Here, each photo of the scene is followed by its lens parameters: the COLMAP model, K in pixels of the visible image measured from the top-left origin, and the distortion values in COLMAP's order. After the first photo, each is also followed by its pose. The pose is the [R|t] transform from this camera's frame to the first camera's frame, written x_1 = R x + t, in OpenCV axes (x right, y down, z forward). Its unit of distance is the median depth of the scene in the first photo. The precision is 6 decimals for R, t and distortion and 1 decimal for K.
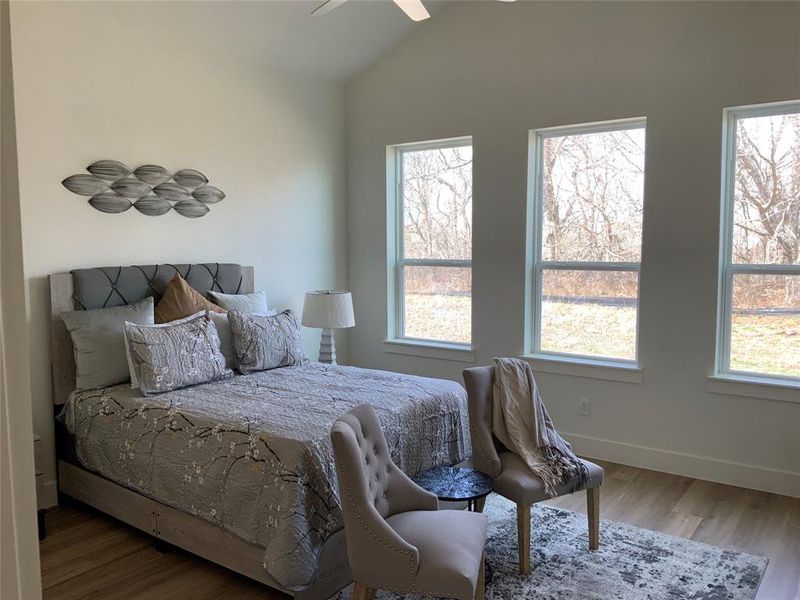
lens RADIAL K [[660.4, 0, 400.0], [0, 660.4, 300.0], [0, 0, 1]] dist [0.132484, -0.289760]
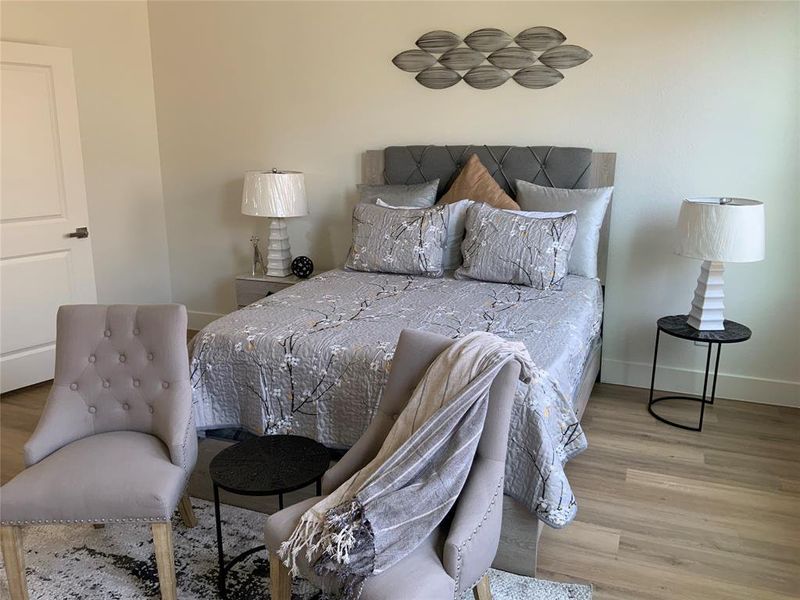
lens RADIAL K [[660.4, 0, 400.0], [0, 660.4, 300.0], [0, 0, 1]] dist [0.132484, -0.289760]
pose [[0.250187, 0.237849, -0.938528, 0.514886], [-0.093148, 0.970772, 0.221190, -0.039153], [0.963706, 0.032083, 0.265029, 0.667627]]
